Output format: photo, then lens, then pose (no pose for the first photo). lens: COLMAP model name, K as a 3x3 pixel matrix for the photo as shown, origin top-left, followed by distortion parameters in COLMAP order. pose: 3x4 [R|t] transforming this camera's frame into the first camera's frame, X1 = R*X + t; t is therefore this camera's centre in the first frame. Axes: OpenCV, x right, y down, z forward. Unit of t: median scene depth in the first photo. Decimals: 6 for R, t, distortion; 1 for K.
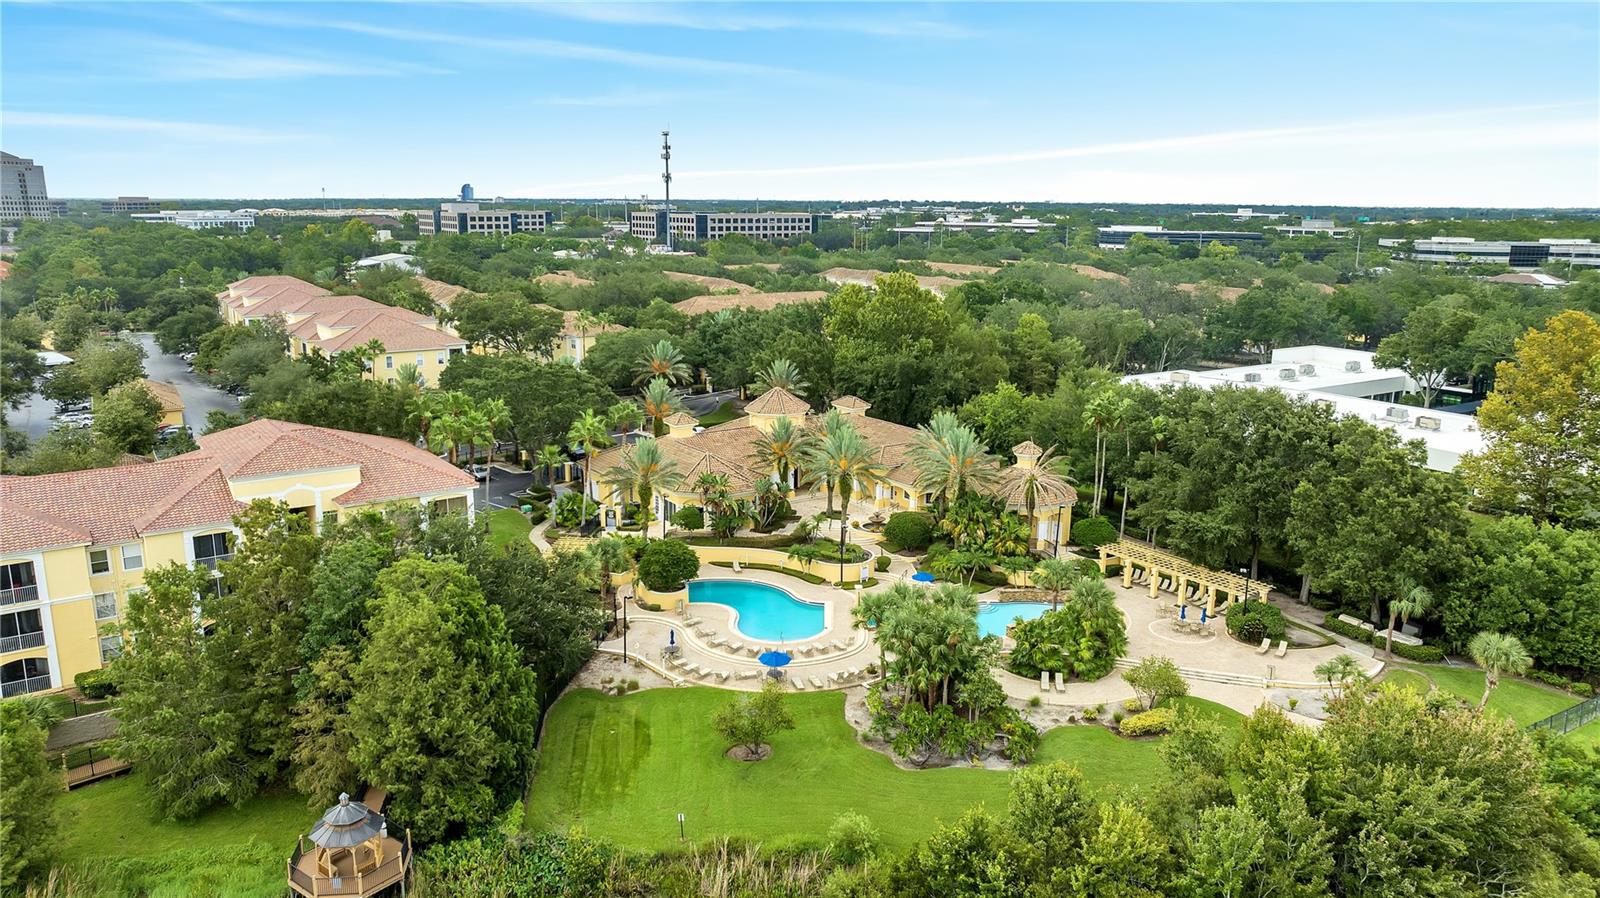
lens RADIAL K [[1121.5, 0, 806.5], [0, 1121.5, 450.4], [0, 0, 1]] dist [-0.024988, 0.007741]
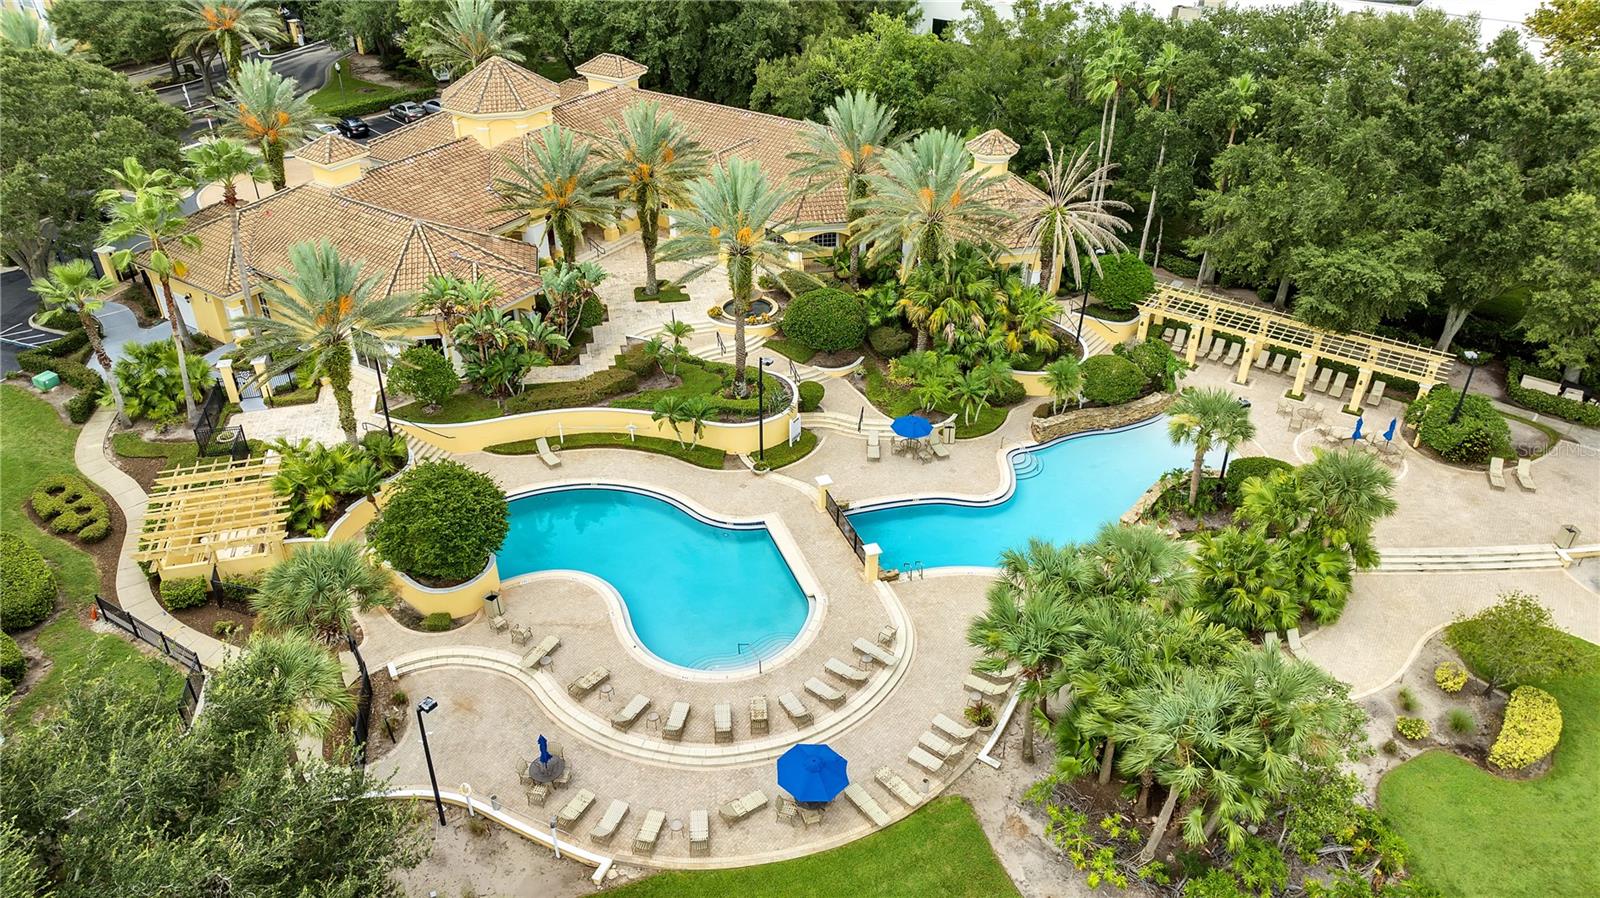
lens RADIAL K [[1121.5, 0, 806.5], [0, 1121.5, 450.4], [0, 0, 1]] dist [-0.024988, 0.007741]
pose [[0.928061, -0.204003, 0.311585, -0.103976], [0.082824, 0.928735, 0.361375, -0.069576], [-0.363101, -0.309571, 0.878819, 0.465894]]
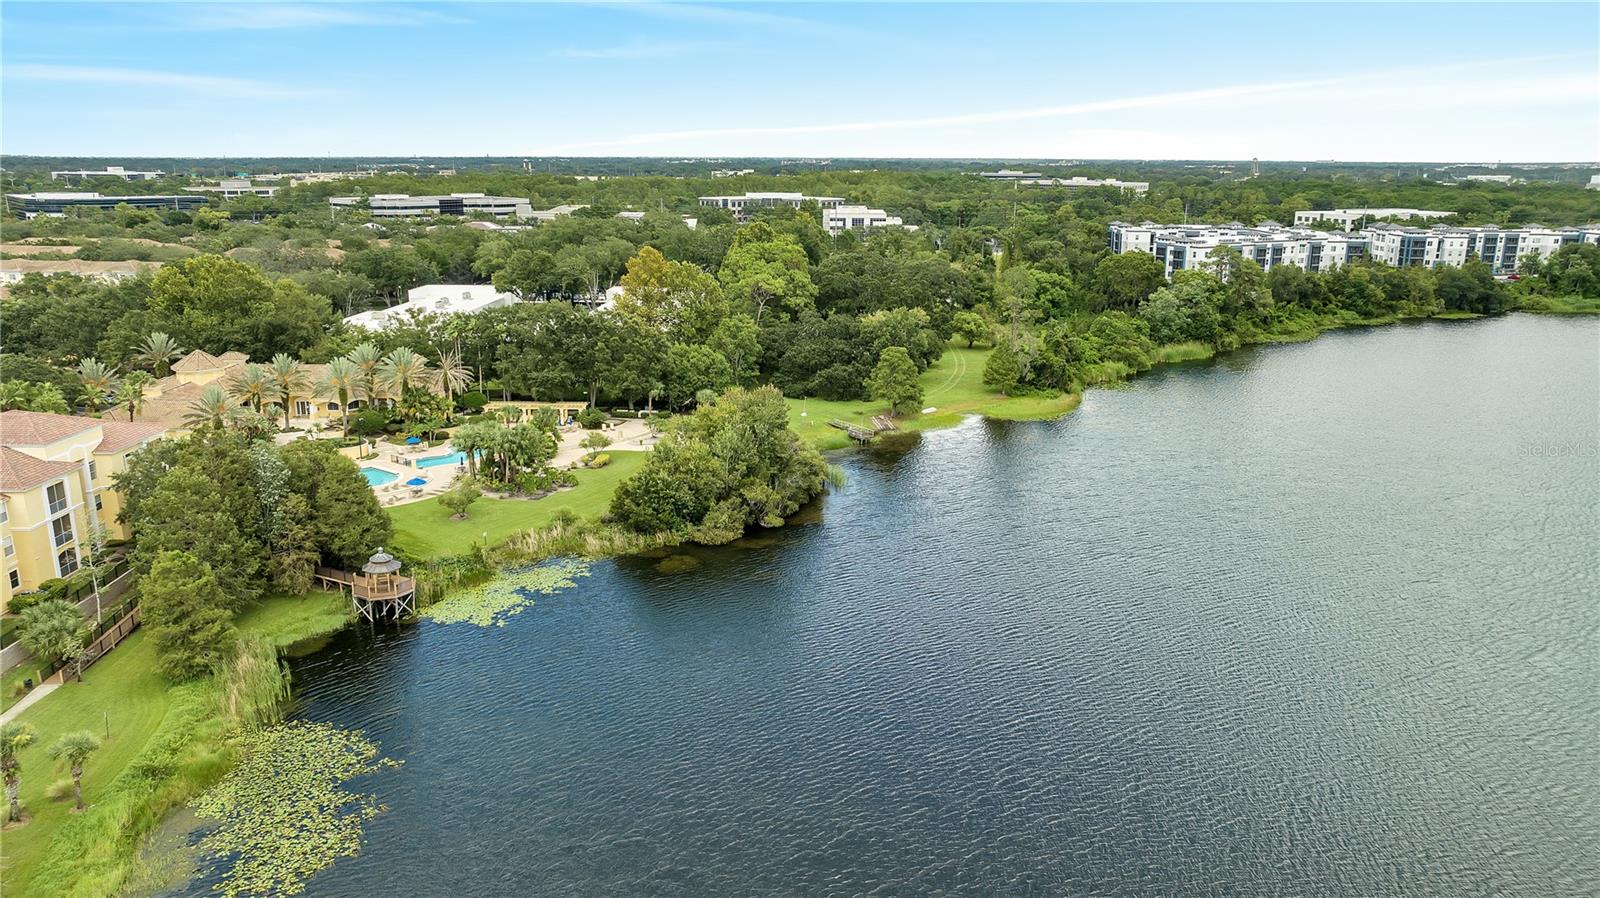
lens RADIAL K [[1121.5, 0, 806.5], [0, 1121.5, 450.4], [0, 0, 1]] dist [-0.024988, 0.007741]
pose [[0.572010, -0.211293, 0.792565, -0.751496], [0.175768, 0.975382, 0.133176, 0.010169], [-0.801193, 0.063130, 0.595067, -0.365880]]
